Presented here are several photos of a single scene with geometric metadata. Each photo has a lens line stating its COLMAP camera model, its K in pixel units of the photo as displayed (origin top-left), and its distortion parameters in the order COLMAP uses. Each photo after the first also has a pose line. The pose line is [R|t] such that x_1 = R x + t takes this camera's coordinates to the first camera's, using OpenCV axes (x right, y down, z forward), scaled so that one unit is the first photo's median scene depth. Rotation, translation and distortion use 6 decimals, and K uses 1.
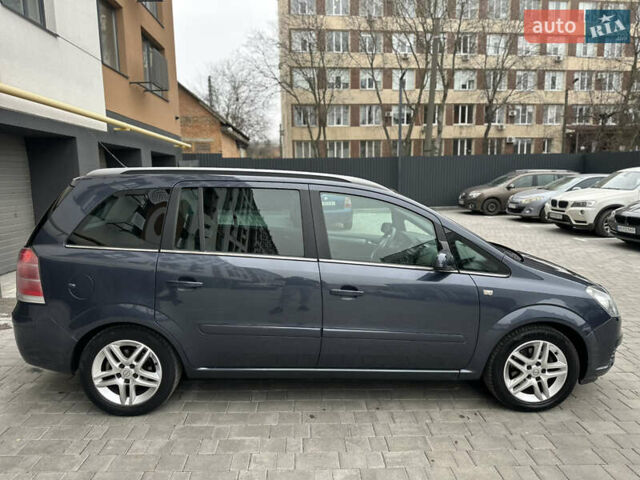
lens RADIAL K [[451.7, 0, 320.6], [0, 451.7, 233.5], [0, 0, 1]] dist [0.078233, -0.108812]
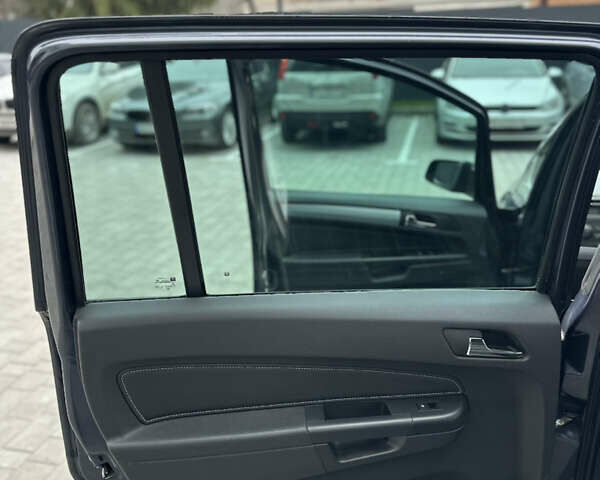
lens RADIAL K [[562.6, 0, 301.8], [0, 562.6, 240.1], [0, 0, 1]] dist [0.131912, -0.244002]
pose [[0.259934, -0.313938, 0.913169, -0.051194], [0.151215, 0.947242, 0.282608, -0.020738], [-0.953713, 0.064625, 0.293692, 0.179083]]
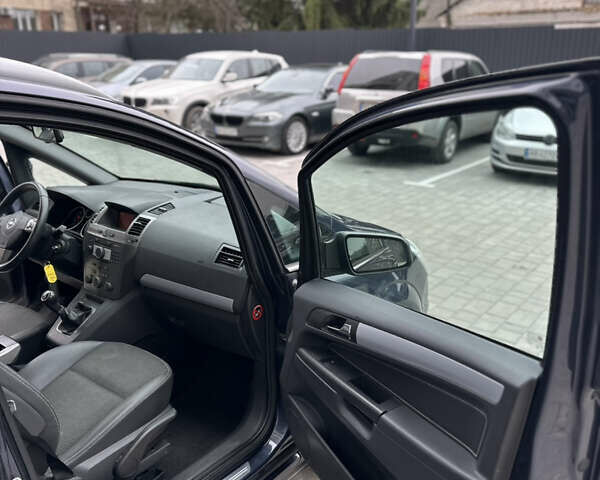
lens RADIAL K [[562.6, 0, 301.8], [0, 562.6, 240.1], [0, 0, 1]] dist [0.131912, -0.244002]
pose [[0.653519, -0.222673, 0.723415, -0.012202], [0.094026, 0.972228, 0.214318, -0.008162], [-0.751047, -0.072041, 0.656307, 0.069037]]
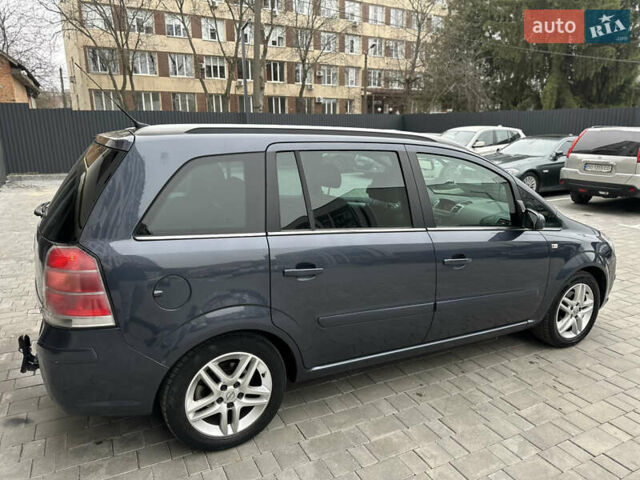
lens RADIAL K [[451.7, 0, 320.6], [0, 451.7, 233.5], [0, 0, 1]] dist [0.078233, -0.108812]
pose [[0.908325, -0.085082, 0.409520, -0.064204], [0.047464, 0.993735, 0.101183, -0.003941], [-0.415563, -0.072470, 0.906673, 0.029064]]
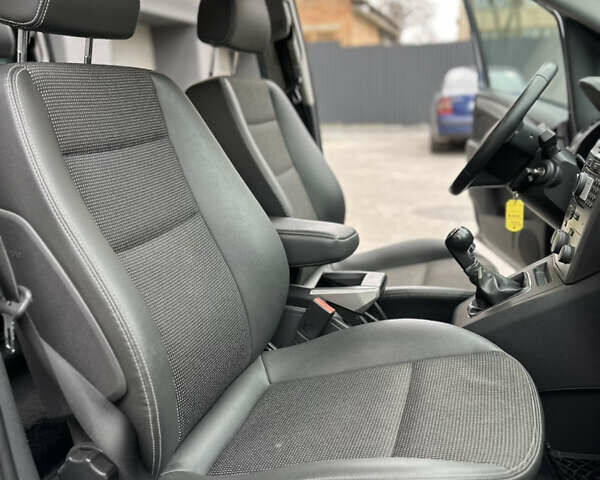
lens RADIAL K [[562.6, 0, 301.8], [0, 562.6, 240.1], [0, 0, 1]] dist [0.131912, -0.244002]
pose [[0.942274, 0.088798, -0.322854, 0.021445], [-0.047129, 0.989768, 0.134677, 0.007239], [0.331510, -0.111687, 0.936818, 0.099436]]
